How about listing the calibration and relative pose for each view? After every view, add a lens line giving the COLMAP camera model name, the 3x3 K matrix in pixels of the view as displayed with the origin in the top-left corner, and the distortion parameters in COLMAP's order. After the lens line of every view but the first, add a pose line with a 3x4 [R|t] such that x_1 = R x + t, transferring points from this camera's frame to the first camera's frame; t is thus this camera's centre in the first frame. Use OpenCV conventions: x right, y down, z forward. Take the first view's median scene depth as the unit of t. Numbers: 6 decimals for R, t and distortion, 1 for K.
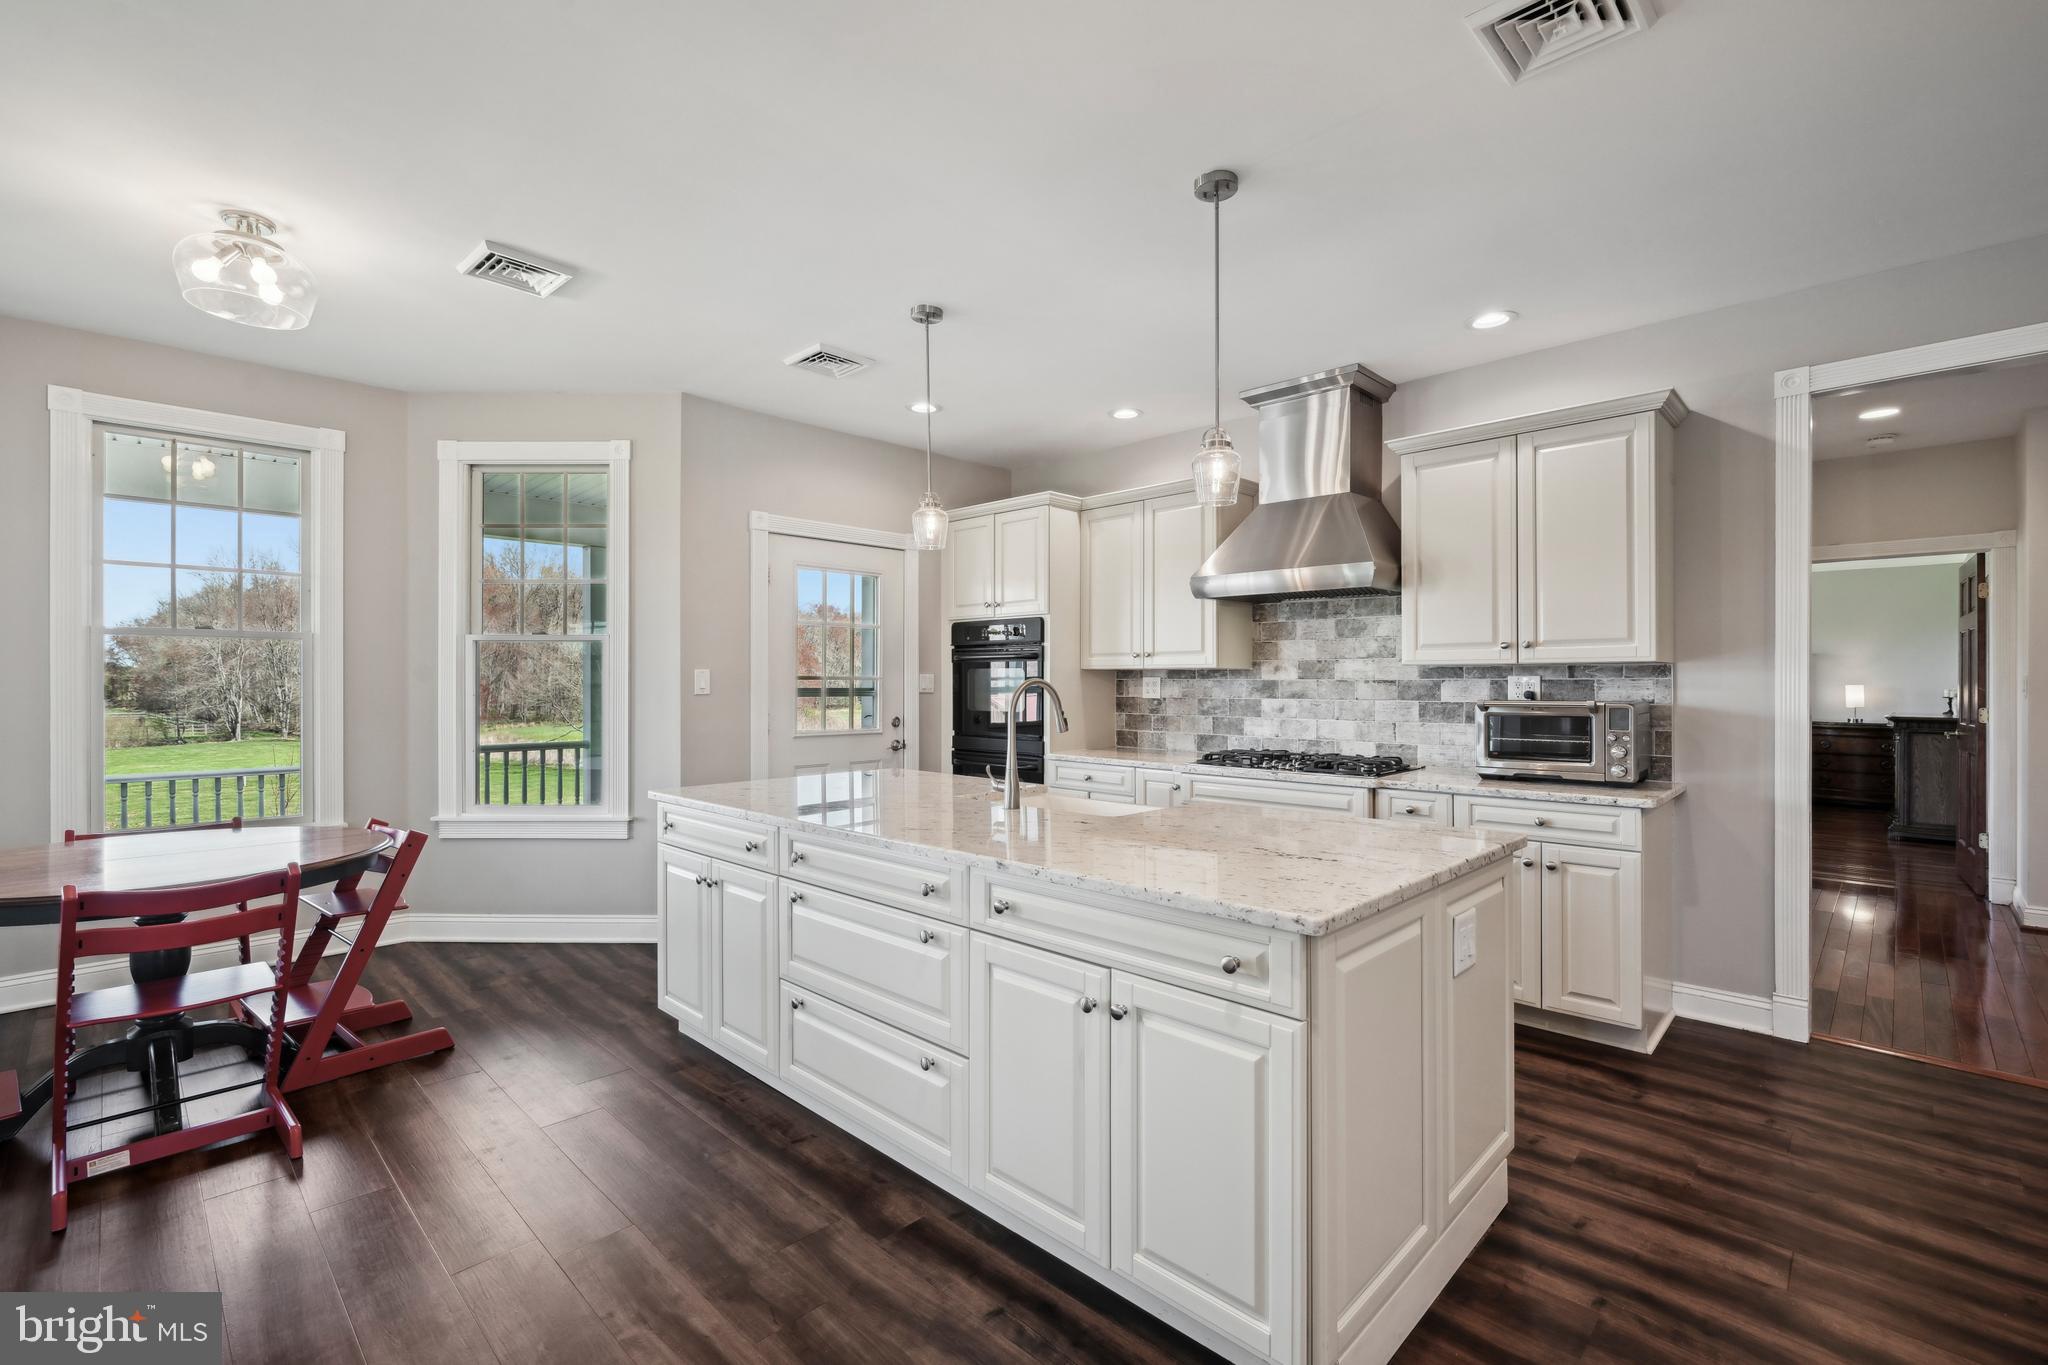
lens RADIAL K [[899.9, 0, 1012.4], [0, 899.9, 678.8], [0, 0, 1]] dist [-0.001735, 0.000603]
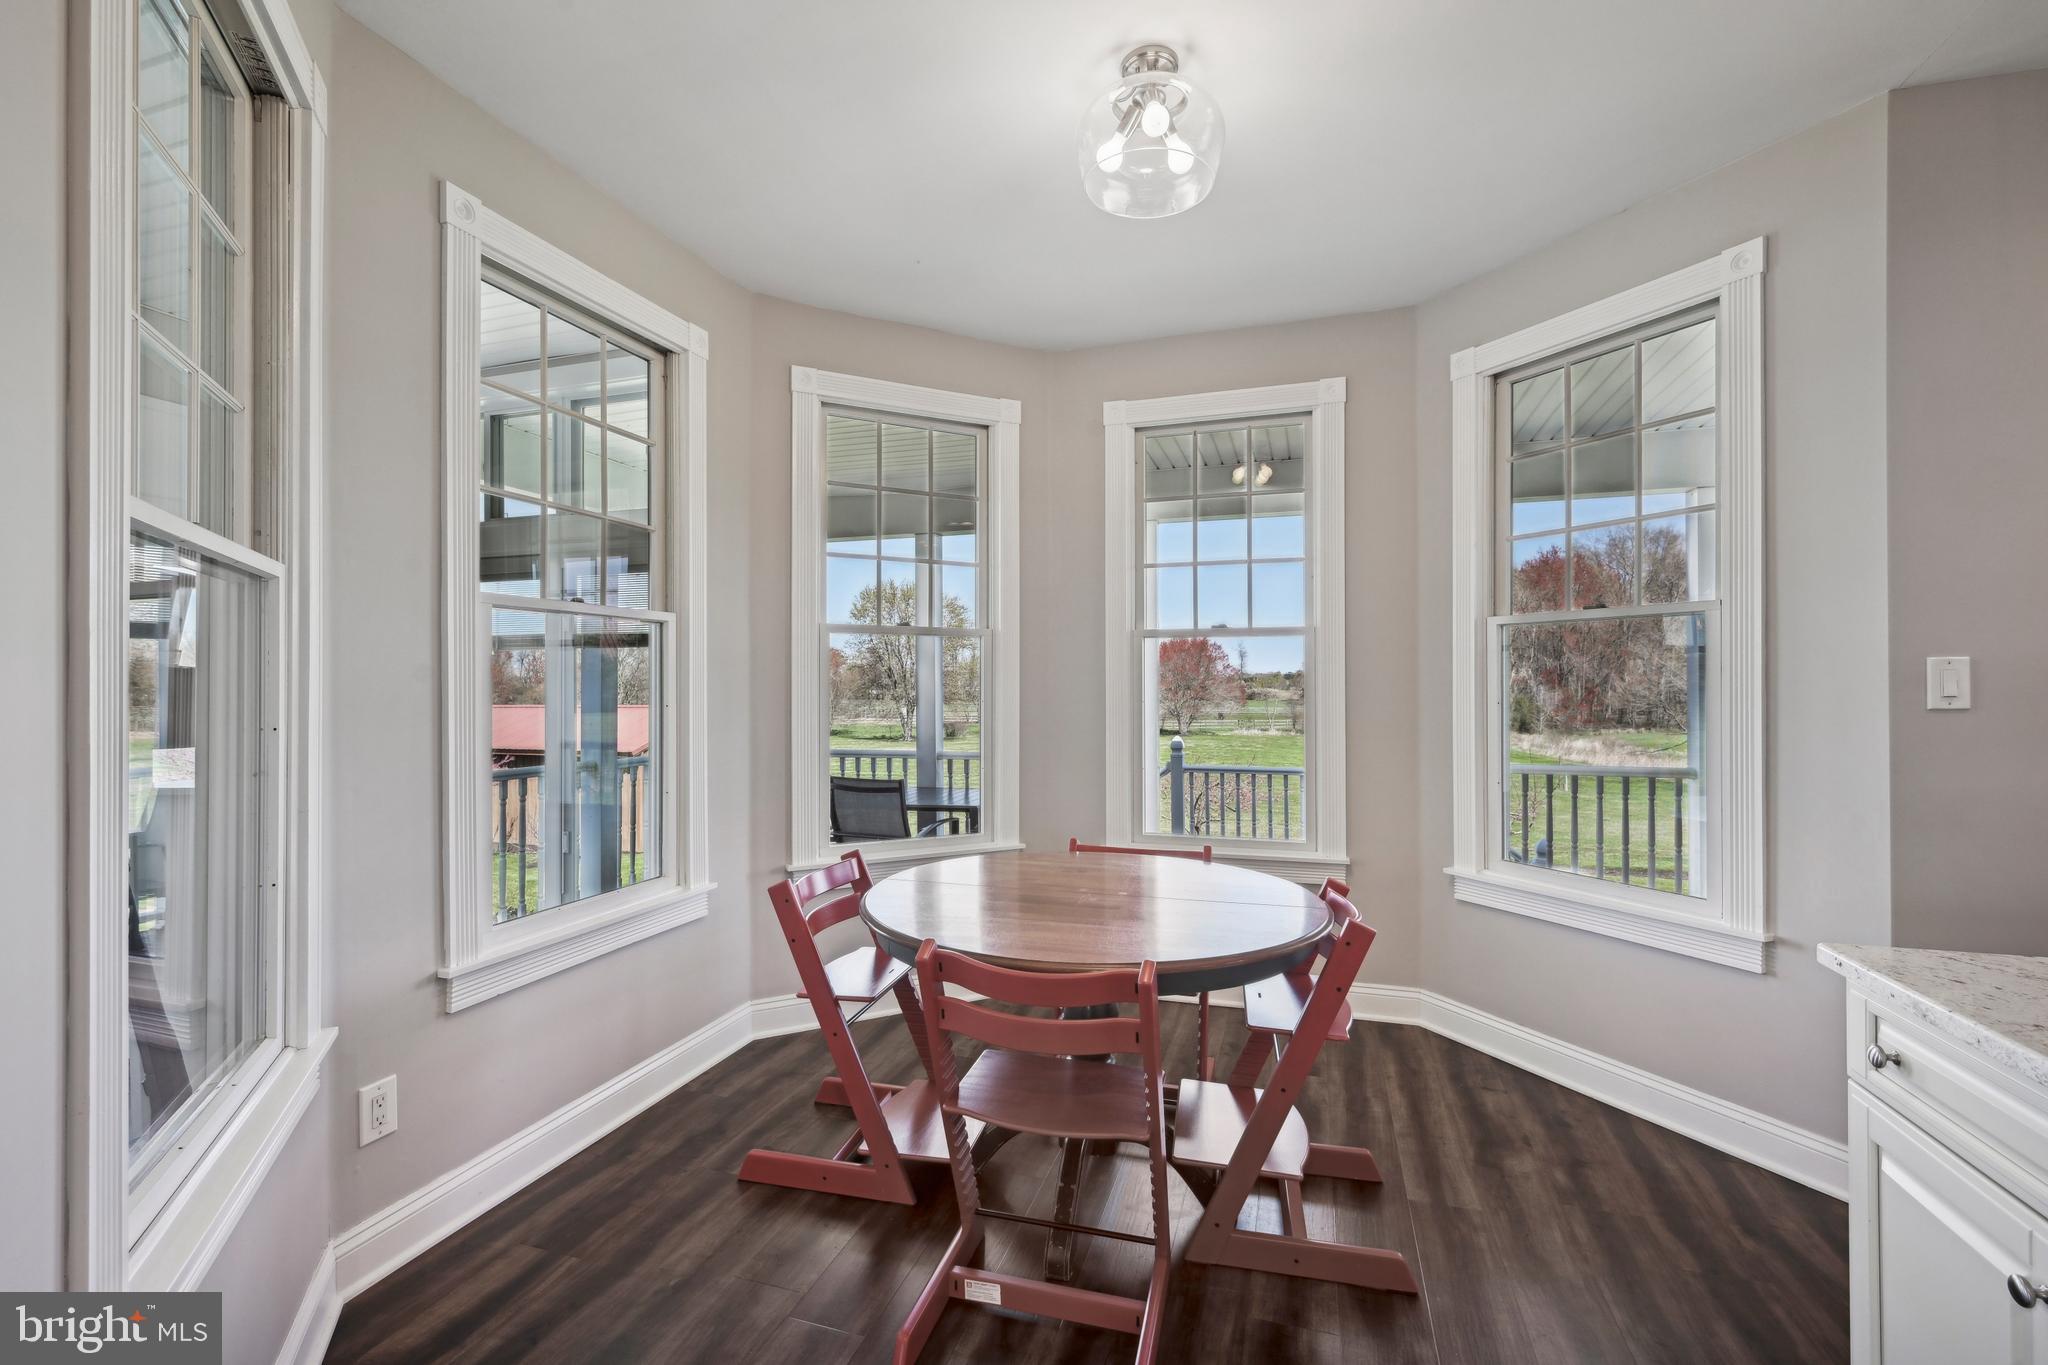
lens RADIAL K [[899.9, 0, 1024.1], [0, 899.9, 684.3], [0, 0, 1]] dist [-0.001735, 0.000603]
pose [[0.459255, -0.003040, -0.888299, -0.157746], [0.006096, 0.999981, -0.000270, 0.001512], [0.888283, -0.005291, 0.459265, 0.373975]]
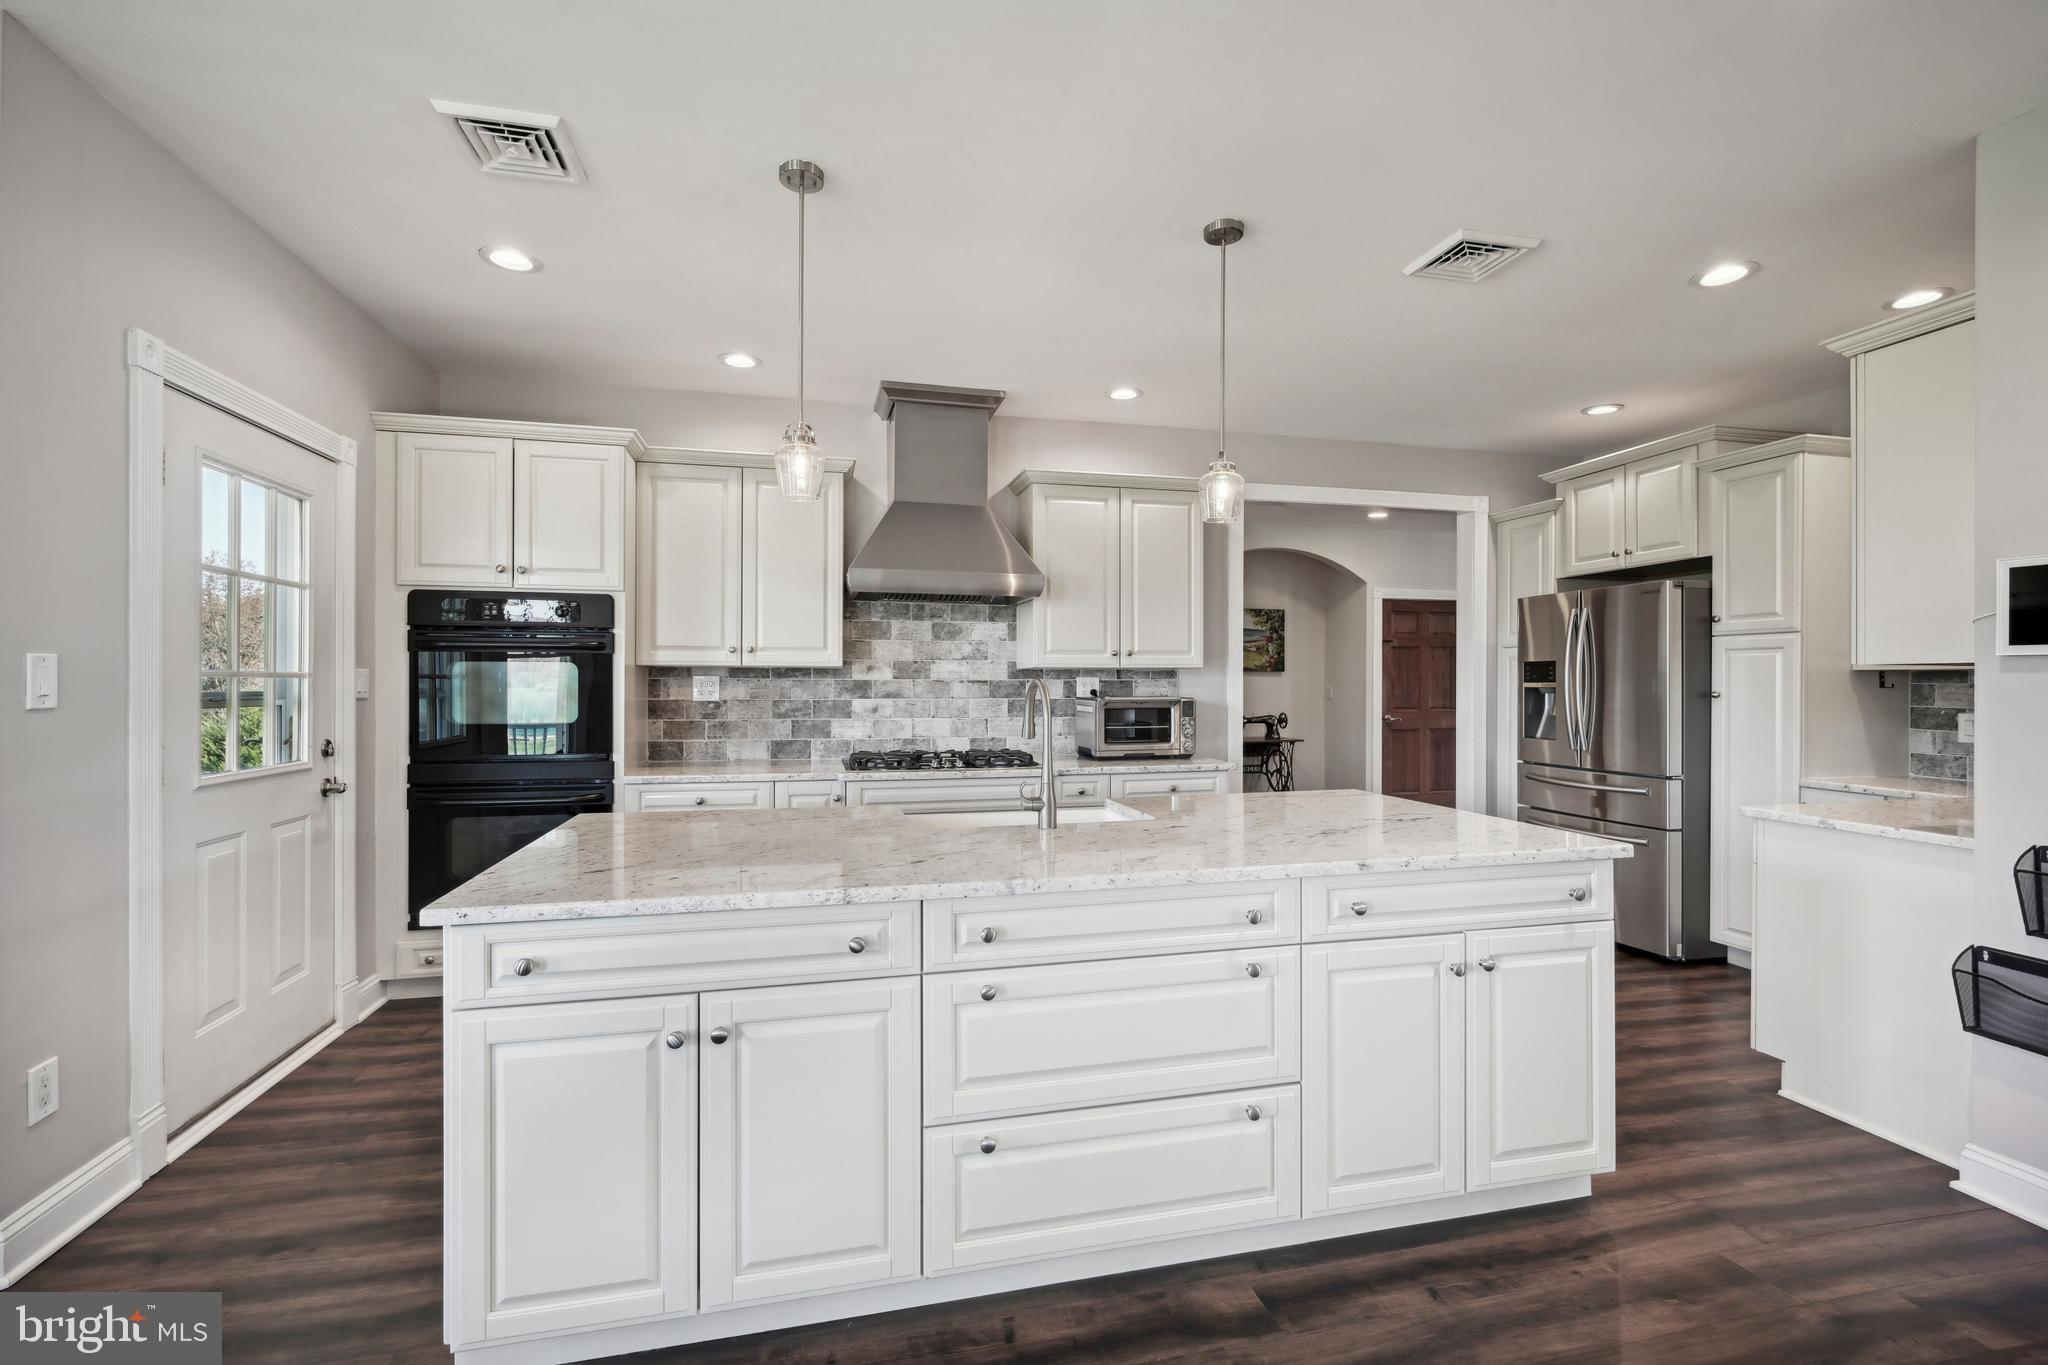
lens RADIAL K [[899.9, 0, 1018.1], [0, 899.9, 683.3], [0, 0, 1]] dist [-0.001735, 0.000603]
pose [[0.527902, -0.000747, 0.849305, -0.496349], [-0.004201, 0.999985, 0.003491, 0.001072], [-0.849295, -0.005410, 0.527891, 0.373944]]
